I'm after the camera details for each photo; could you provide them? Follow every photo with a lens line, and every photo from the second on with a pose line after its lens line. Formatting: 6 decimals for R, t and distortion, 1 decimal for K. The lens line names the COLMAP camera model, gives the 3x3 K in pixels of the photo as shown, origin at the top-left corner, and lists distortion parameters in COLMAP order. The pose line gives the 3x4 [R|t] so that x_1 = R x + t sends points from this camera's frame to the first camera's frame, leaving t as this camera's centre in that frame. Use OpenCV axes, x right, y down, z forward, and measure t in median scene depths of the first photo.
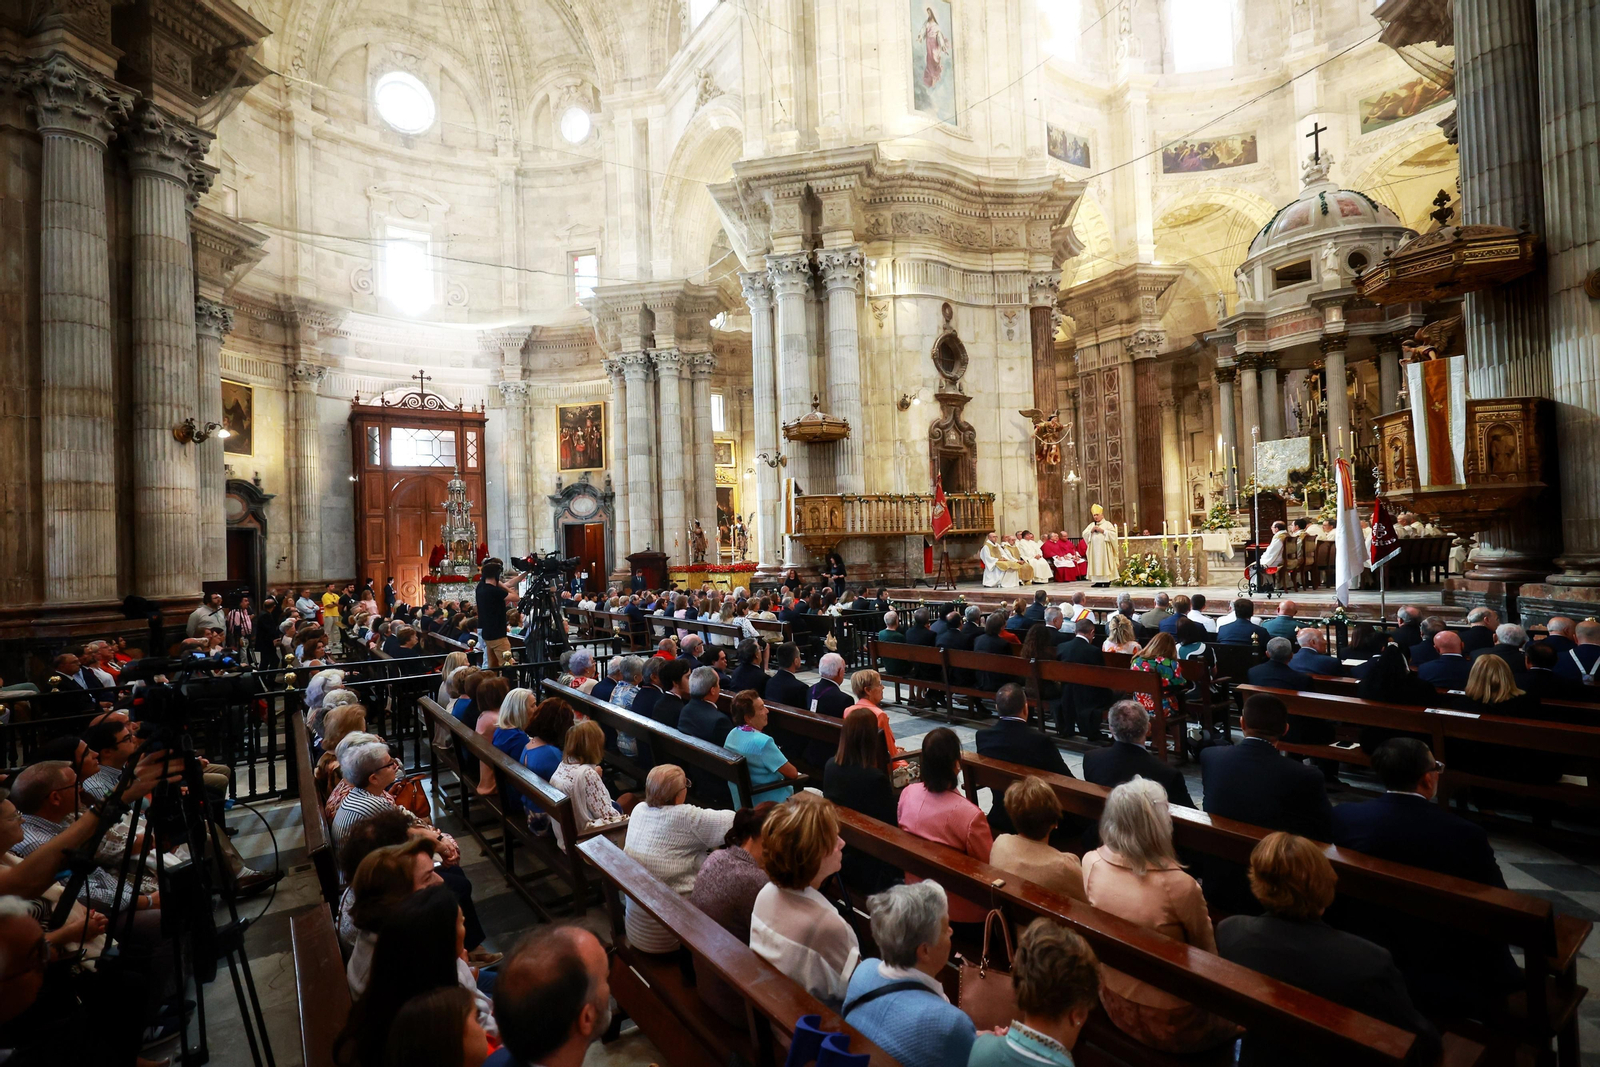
lens RADIAL K [[750.4, 0, 800.0], [0, 750.4, 533.5], [0, 0, 1]] dist [0.001335, -0.000053]
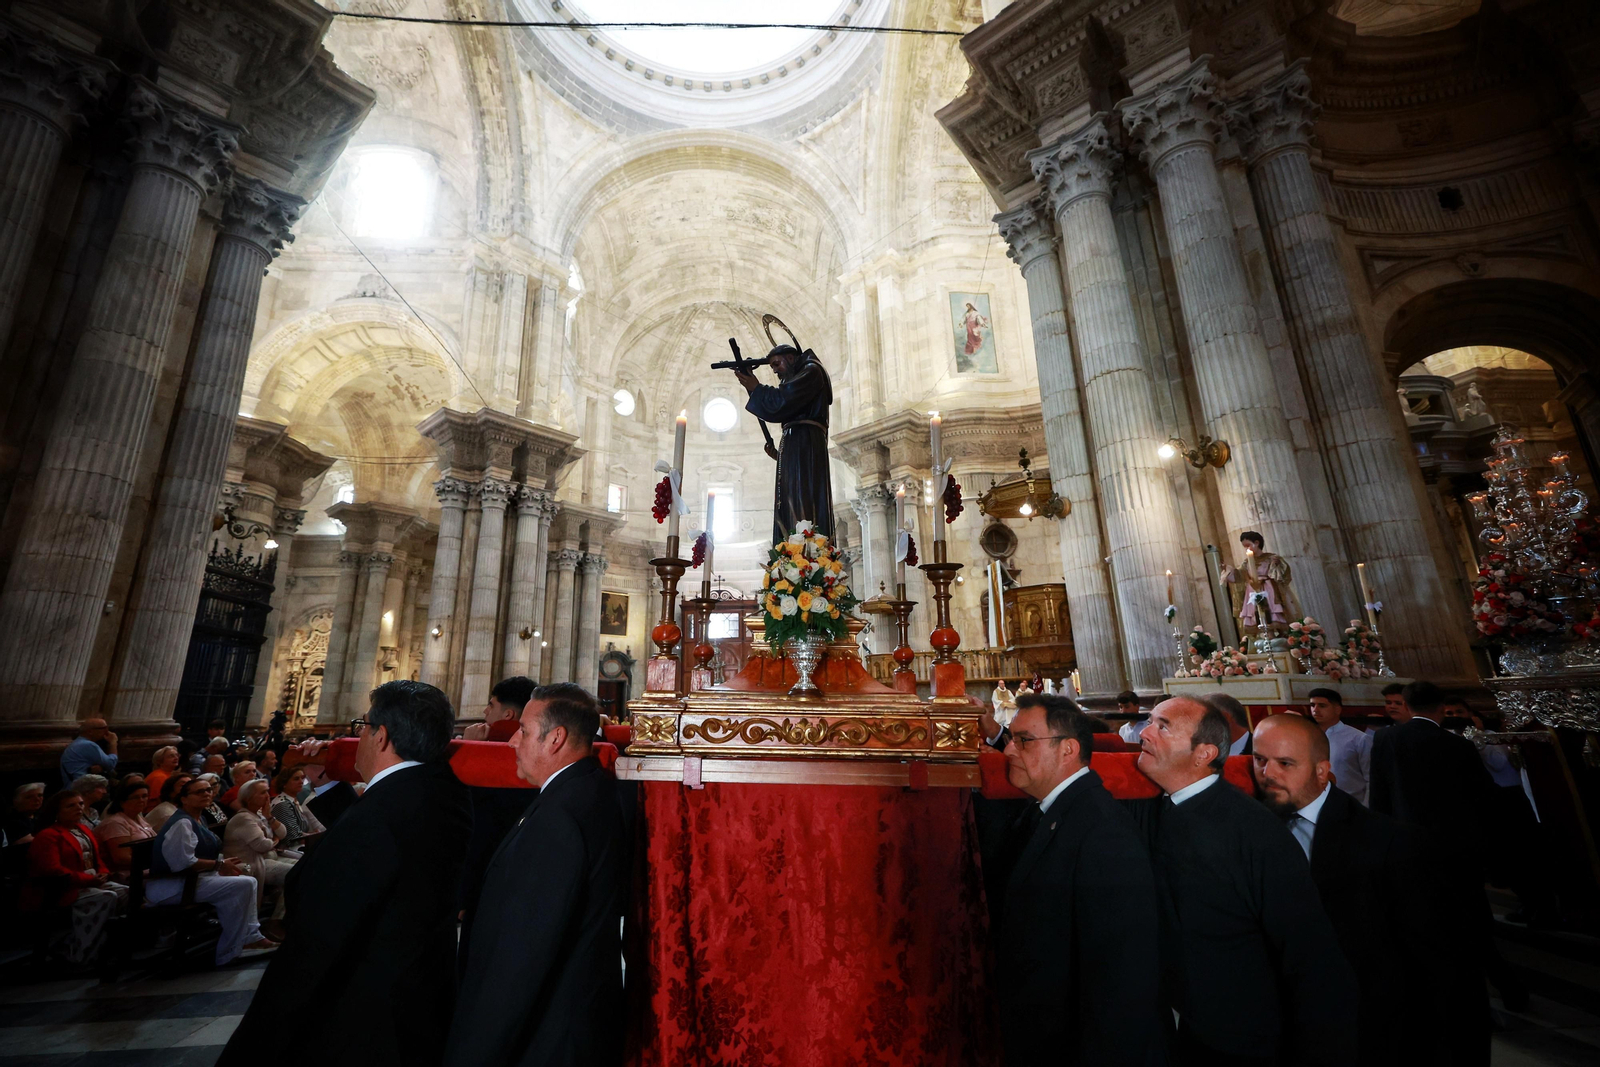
lens RADIAL K [[645.9, 0, 800.0], [0, 645.9, 533.5], [0, 0, 1]] dist [0.000332, 0.000301]
pose [[0.874936, -0.115389, -0.470289, 0.436980], [0.007590, 0.974343, -0.224941, 0.000693], [0.484178, 0.193239, 0.853364, -0.123412]]
